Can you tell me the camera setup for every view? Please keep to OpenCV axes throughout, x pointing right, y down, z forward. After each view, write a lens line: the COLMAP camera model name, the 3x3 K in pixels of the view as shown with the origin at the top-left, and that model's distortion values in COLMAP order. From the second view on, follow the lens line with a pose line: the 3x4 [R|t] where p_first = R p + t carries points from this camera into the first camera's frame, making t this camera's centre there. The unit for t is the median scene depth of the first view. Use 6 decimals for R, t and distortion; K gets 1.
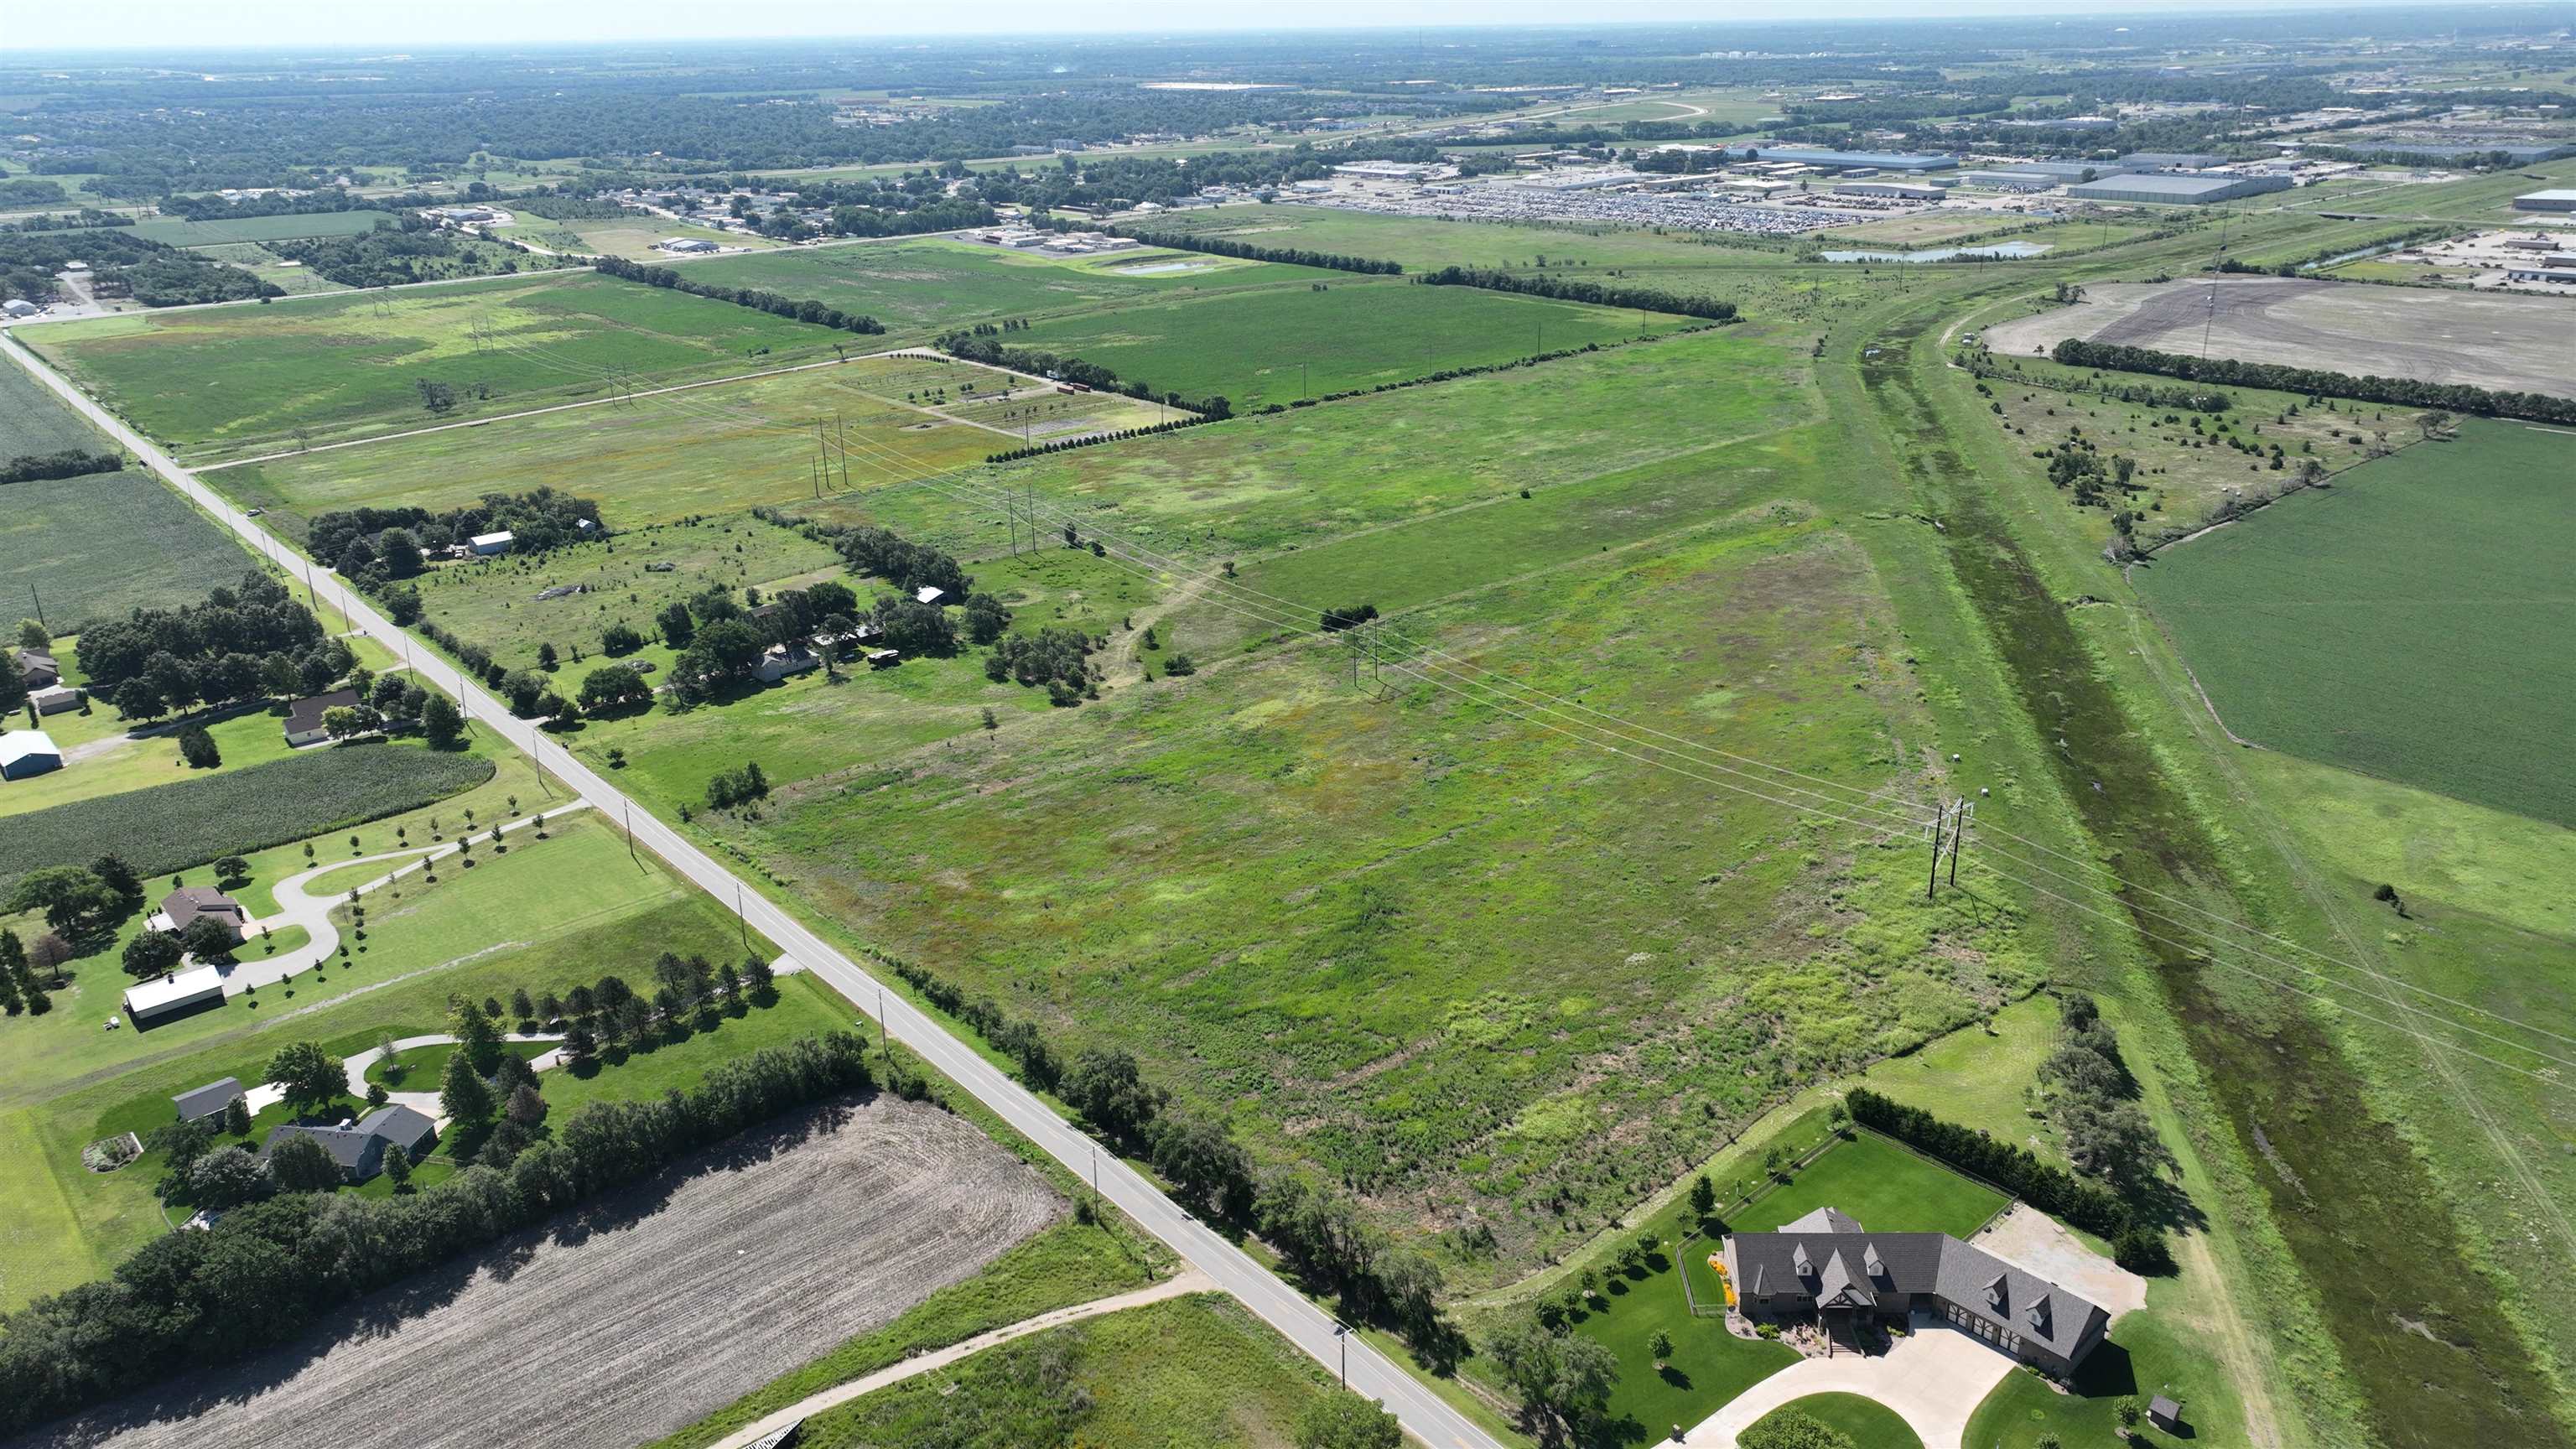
lens RADIAL K [[1806.5, 0, 1303.3], [0, 1806.5, 721.8], [0, 0, 1]] dist [-0.000149, 0.015373]
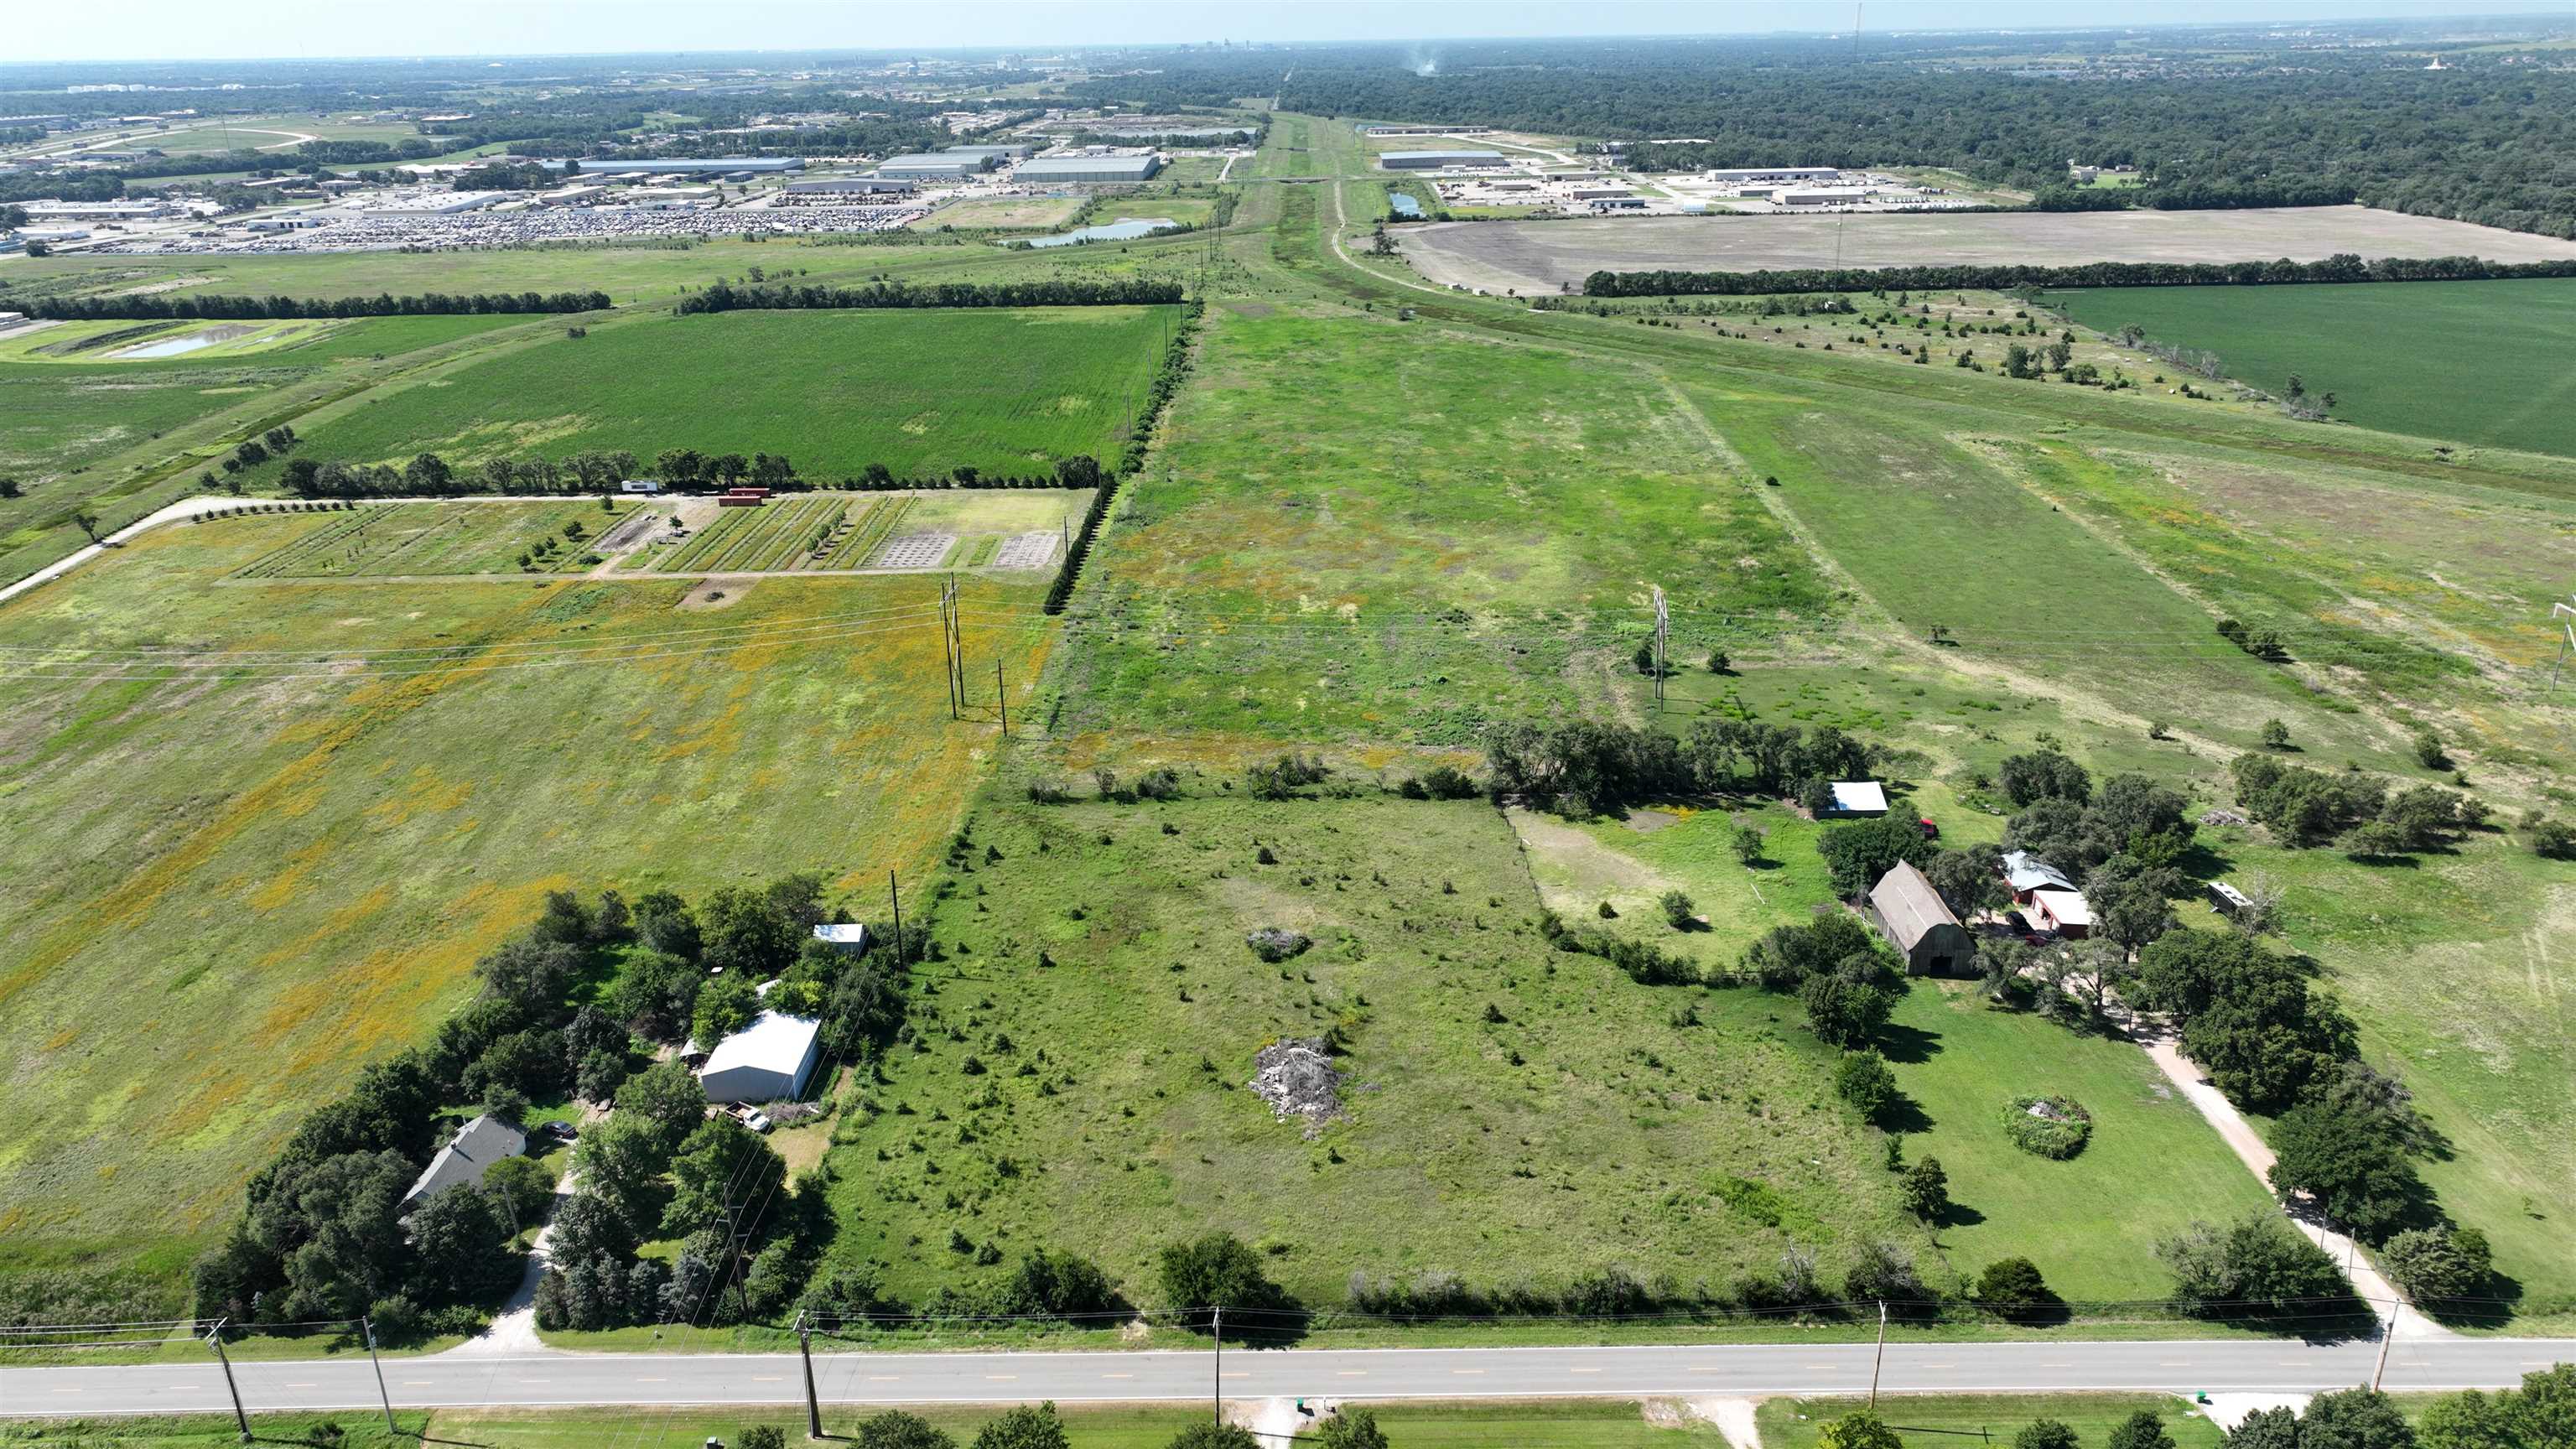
lens RADIAL K [[1806.5, 0, 1301.8], [0, 1806.5, 729.7], [0, 0, 1]] dist [-0.000149, 0.015373]
pose [[0.663470, -0.265042, 0.699686, -0.737361], [0.277974, 0.955538, 0.098373, -0.201604], [-0.694649, 0.129227, 0.707646, 0.791516]]
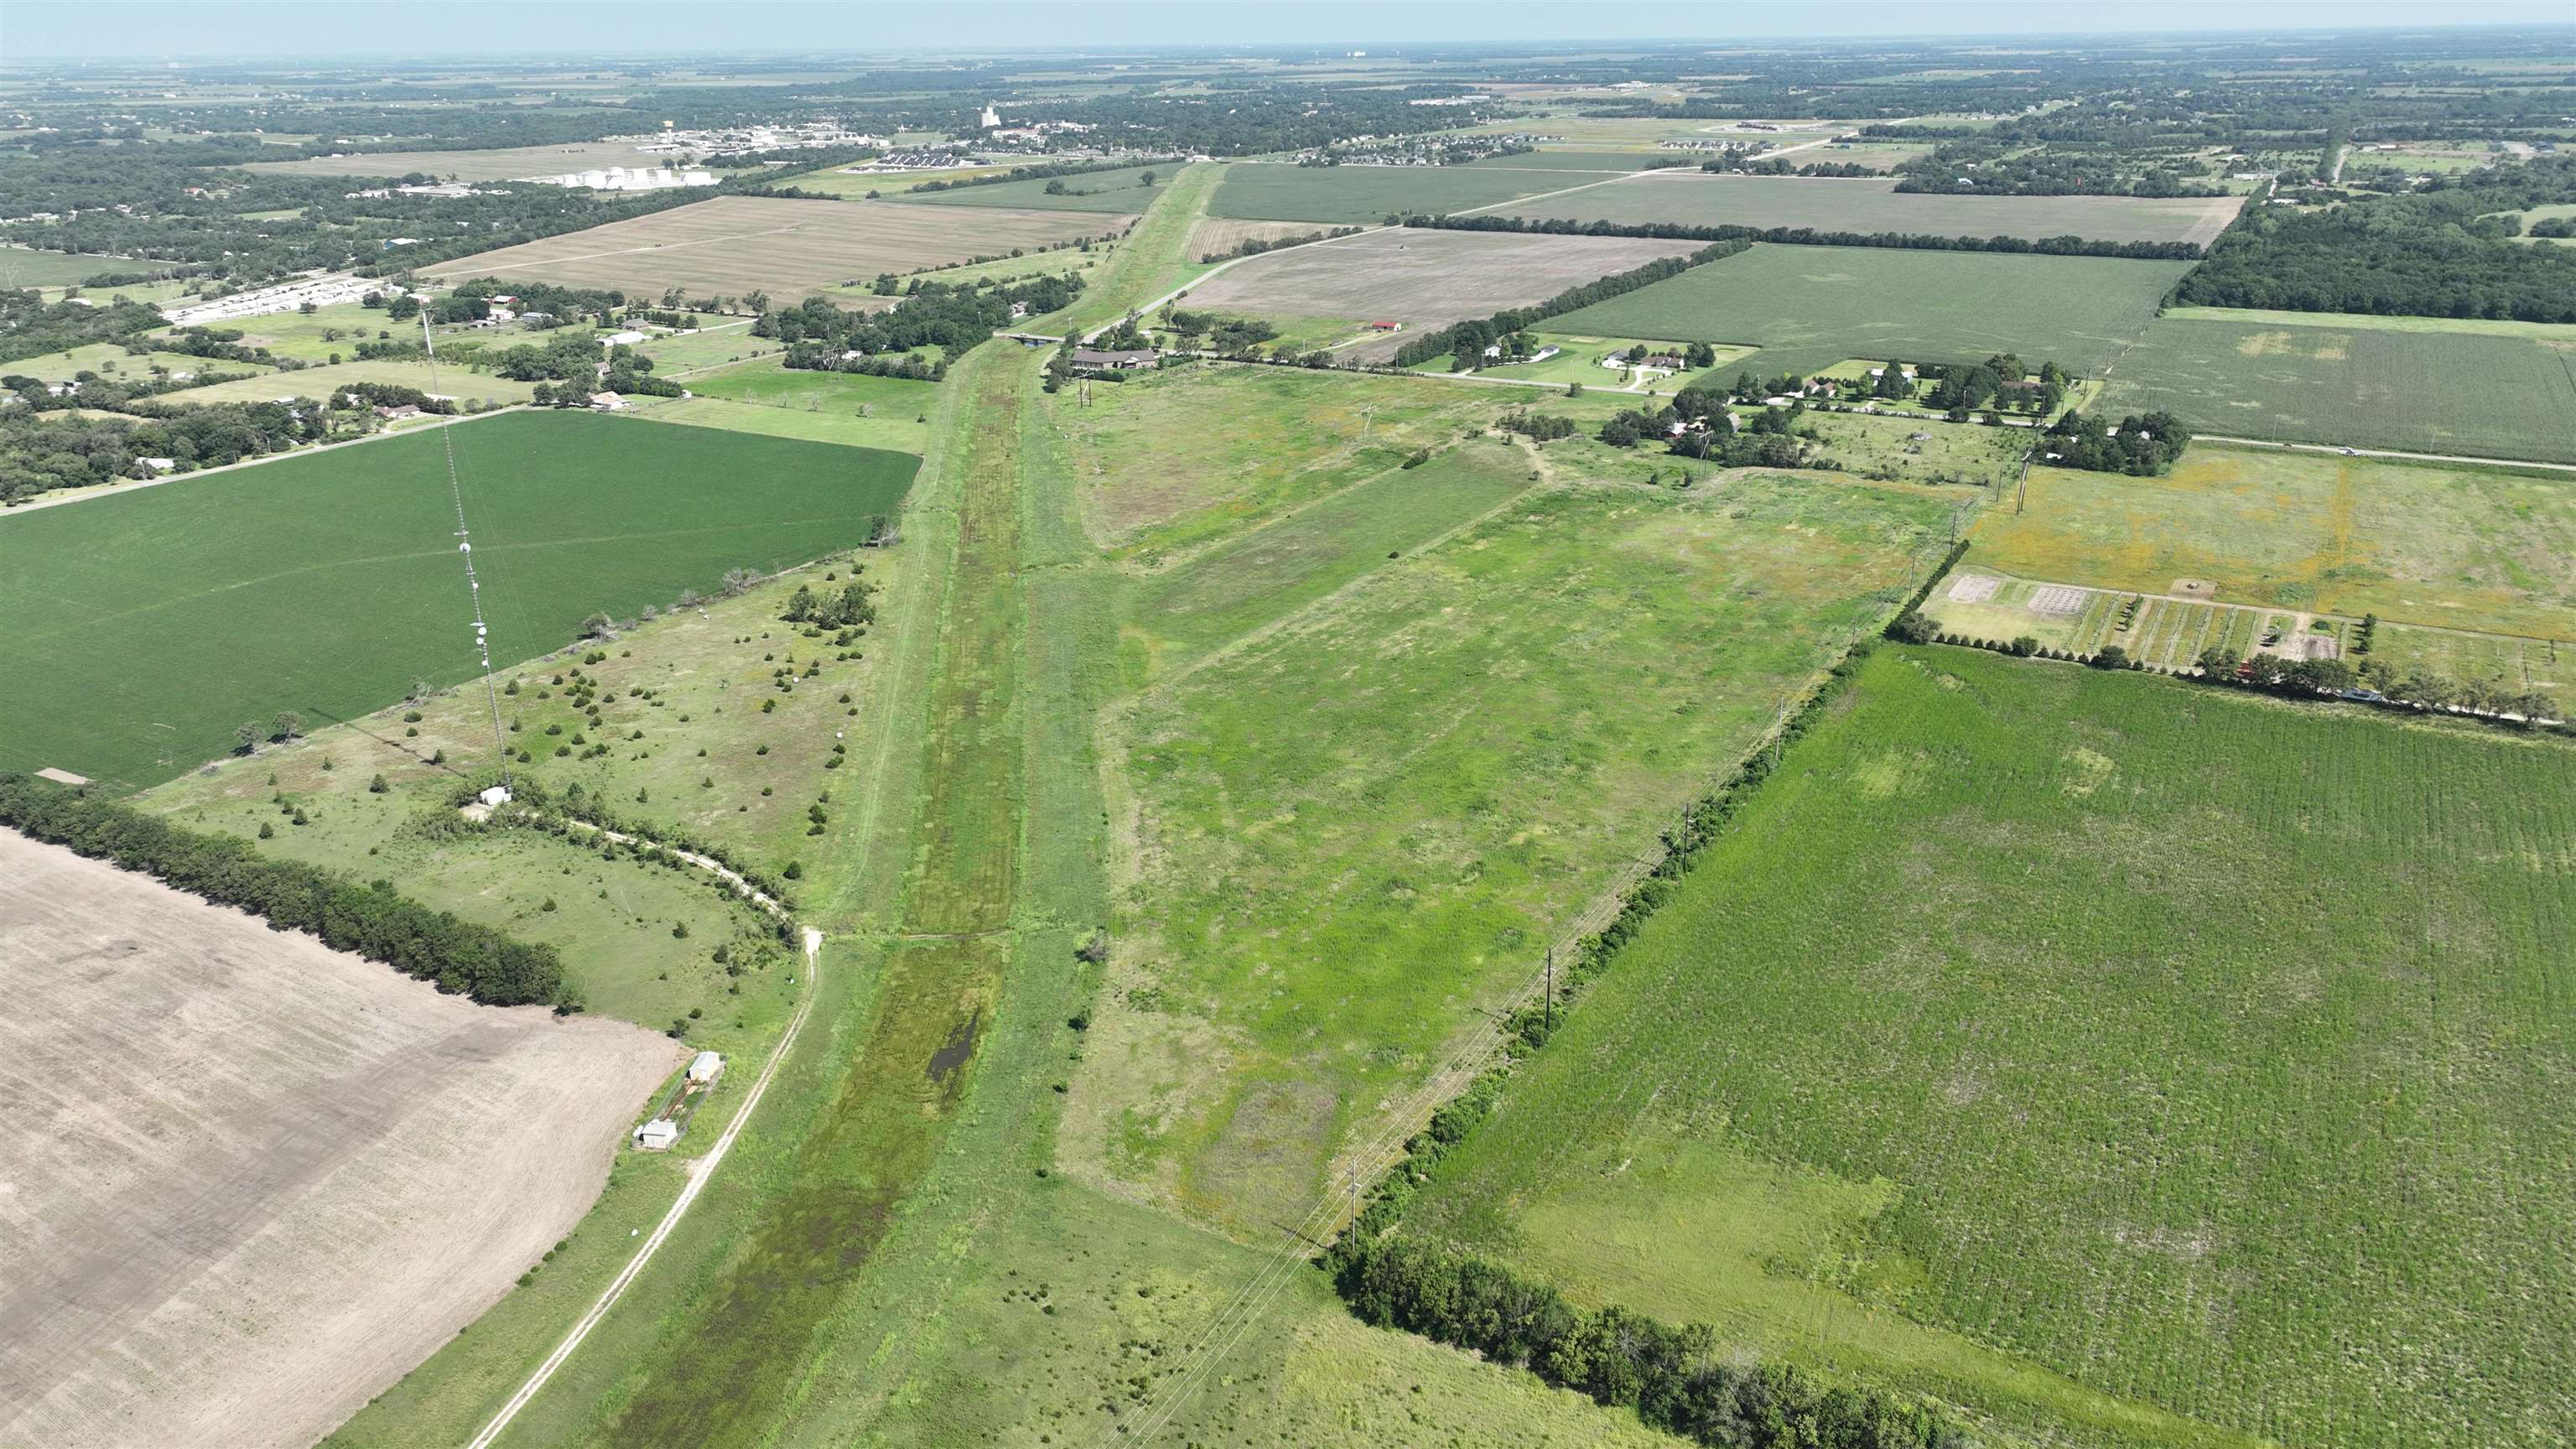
lens RADIAL K [[1806.5, 0, 1296.7], [0, 1806.5, 721.7], [0, 0, 1]] dist [-0.000149, 0.015373]
pose [[-0.945755, 0.143272, -0.291583, 0.635960], [-0.090448, 0.745908, 0.659879, -0.948250], [0.312036, 0.650457, -0.692488, 2.279312]]
